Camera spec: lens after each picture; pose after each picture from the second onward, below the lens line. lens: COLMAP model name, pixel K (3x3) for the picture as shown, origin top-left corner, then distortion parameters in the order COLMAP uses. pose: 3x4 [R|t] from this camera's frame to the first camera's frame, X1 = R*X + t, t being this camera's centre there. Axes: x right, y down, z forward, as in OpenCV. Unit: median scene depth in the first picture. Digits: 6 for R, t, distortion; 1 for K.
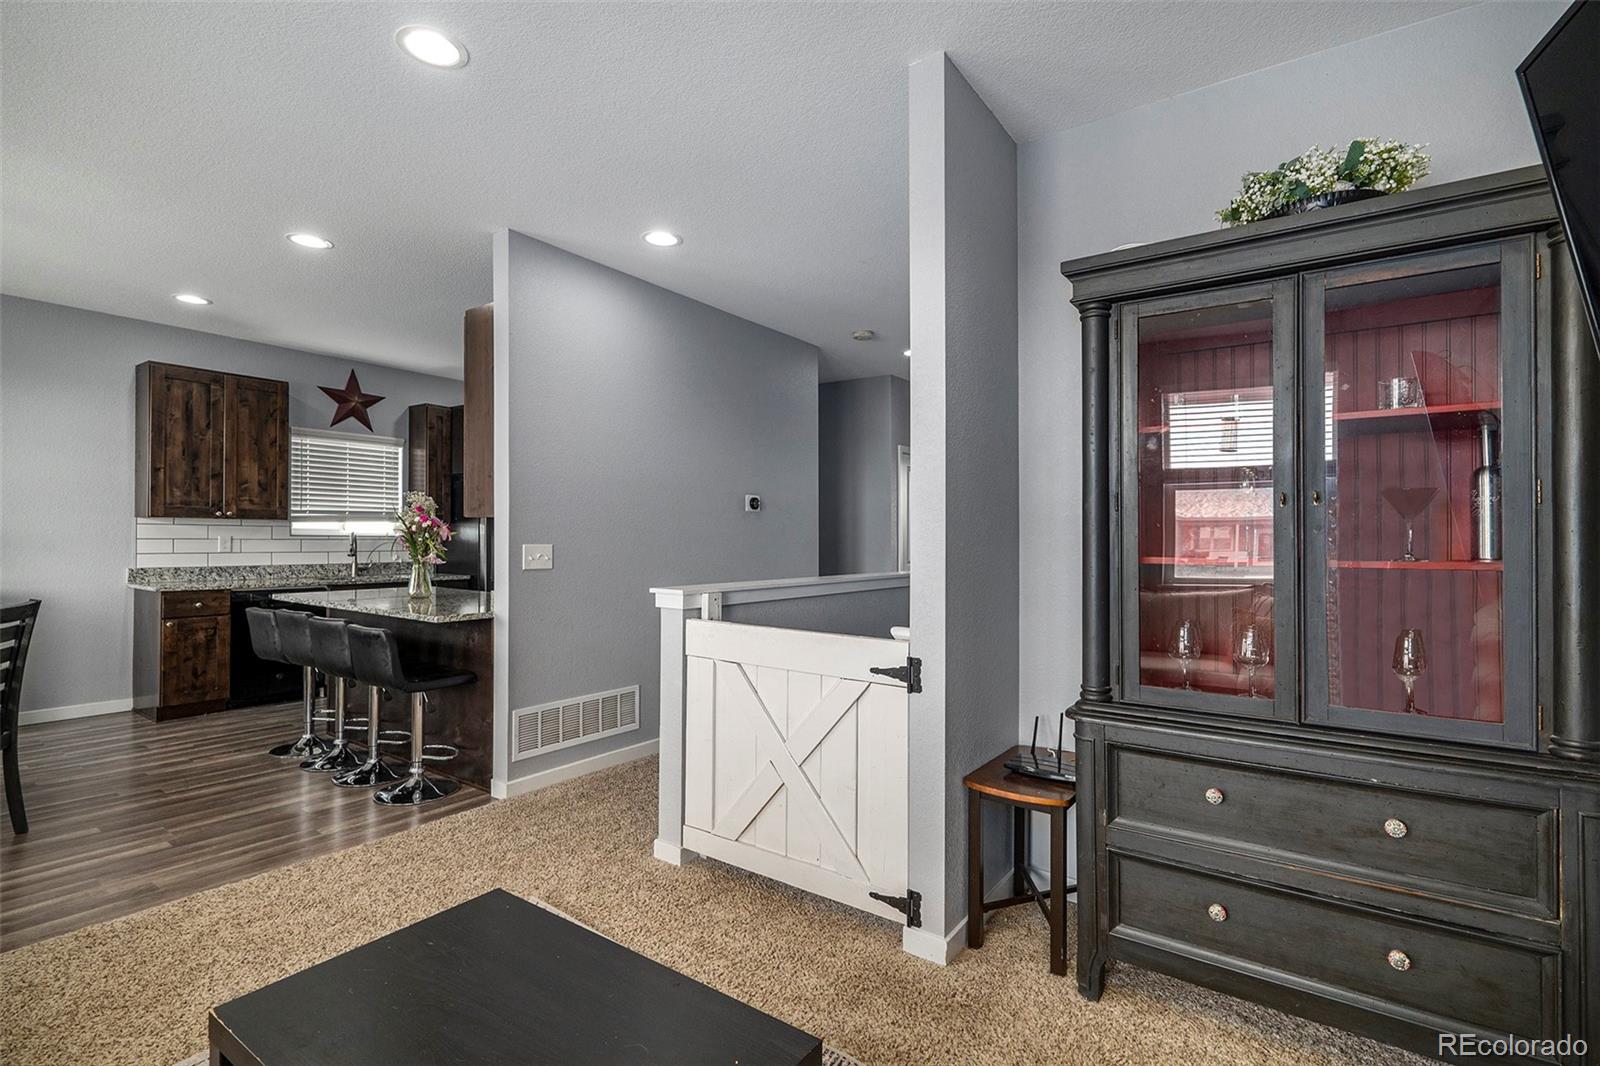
lens RADIAL K [[753.6, 0, 801.6], [0, 753.6, 535.6], [0, 0, 1]] dist [0.004370, -0.000635]
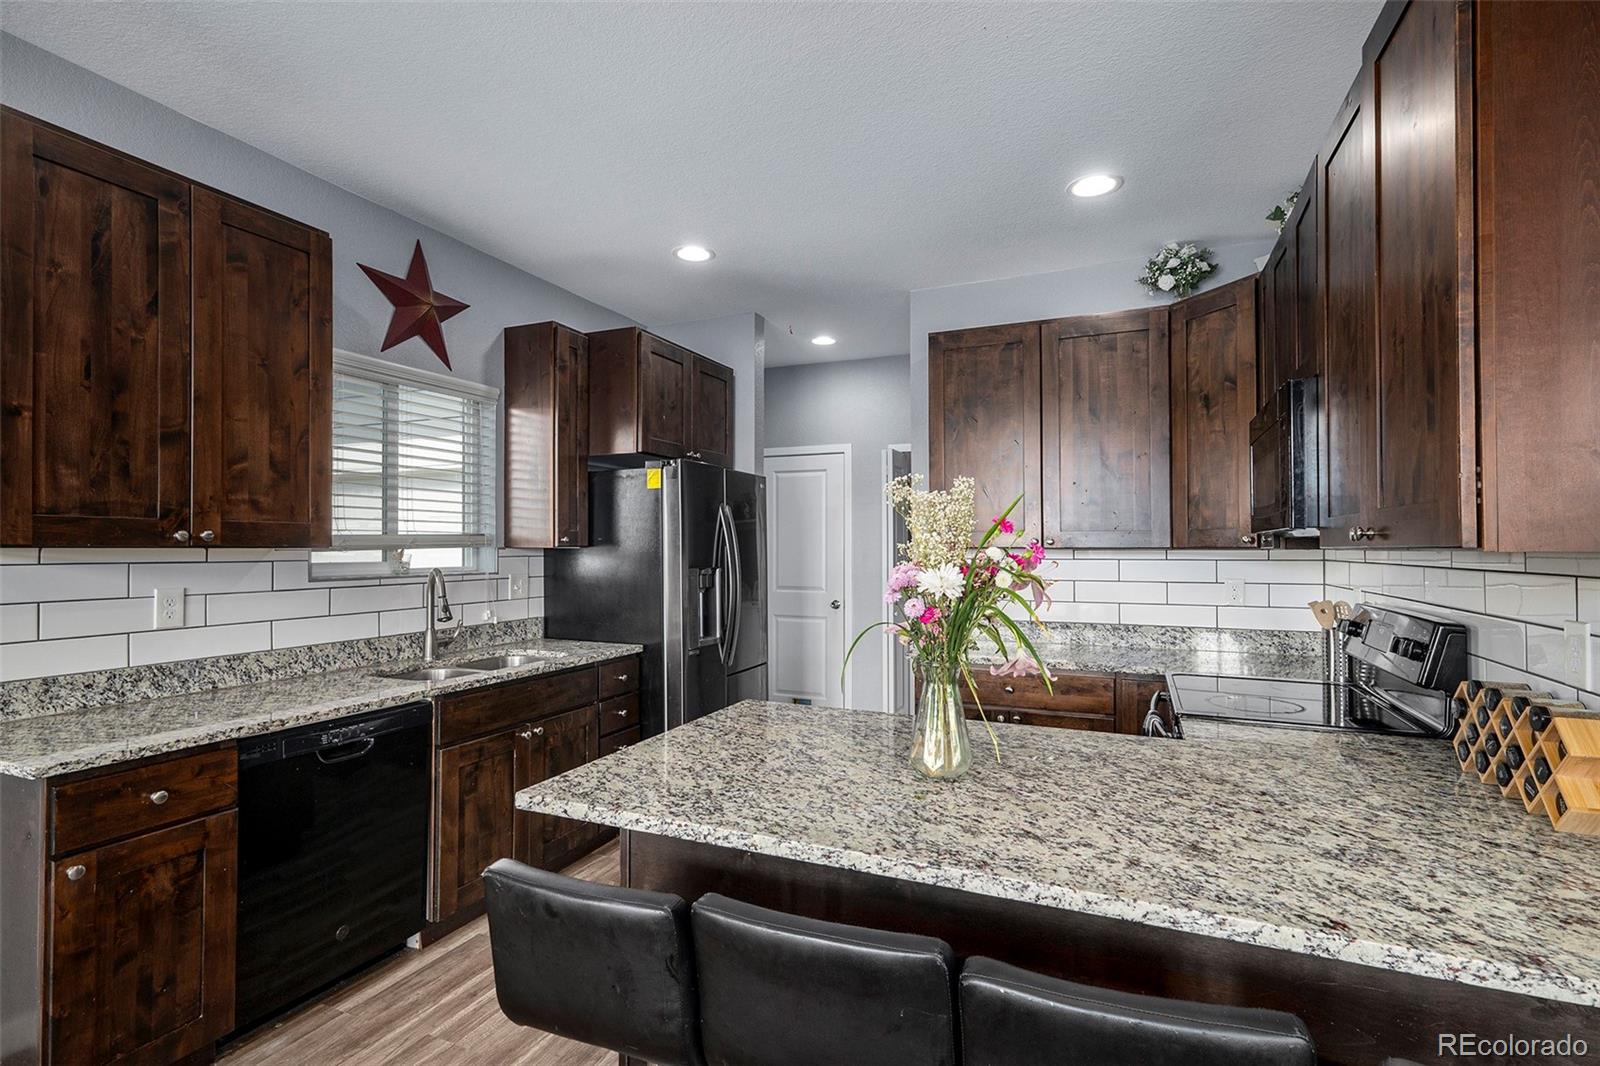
lens RADIAL K [[753.6, 0, 804.8], [0, 753.6, 538.4], [0, 0, 1]] dist [0.004370, -0.000635]
pose [[0.977160, -0.006042, 0.212421, -0.531712], [0.008141, 0.999926, -0.009012, -0.021184], [-0.212351, 0.010535, 0.977137, 0.543428]]
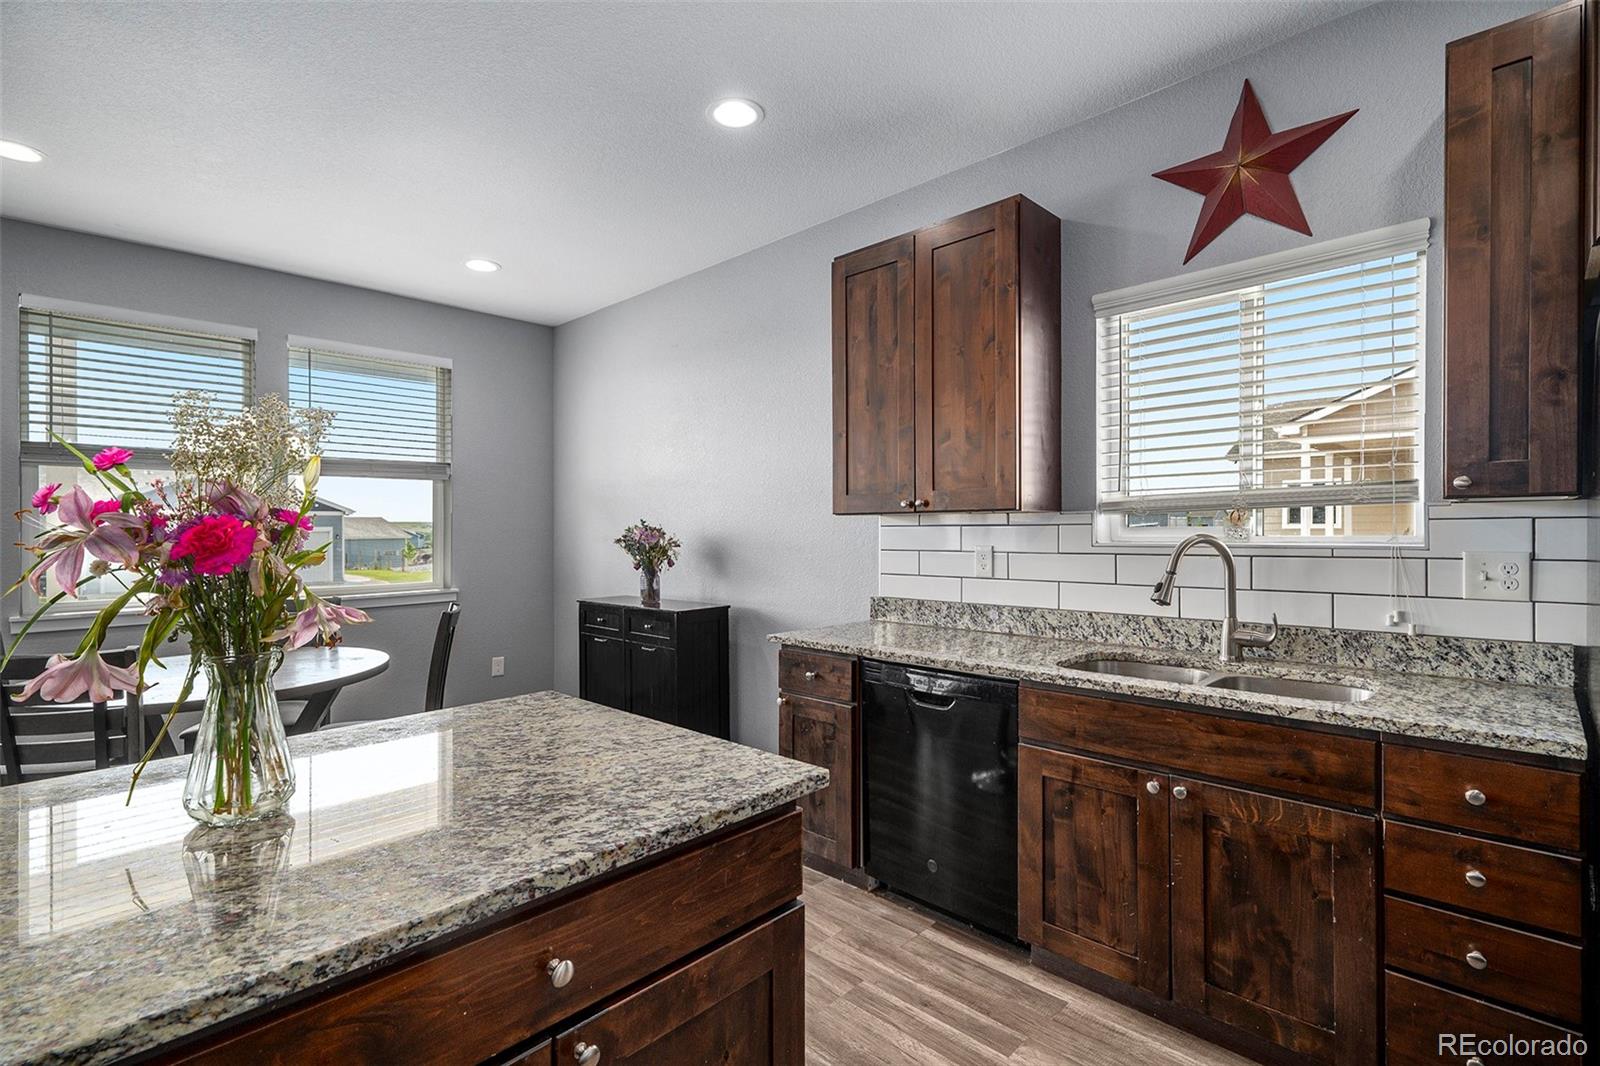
lens RADIAL K [[758.6, 0, 810.8], [0, 758.6, 536.1], [0, 0, 1]] dist [0.013685, 0.000167]
pose [[-0.147853, 0.002130, -0.989007, -0.239344], [0.009140, 0.999958, 0.000787, -0.007936], [0.988967, -0.008923, -0.147866, 0.995553]]
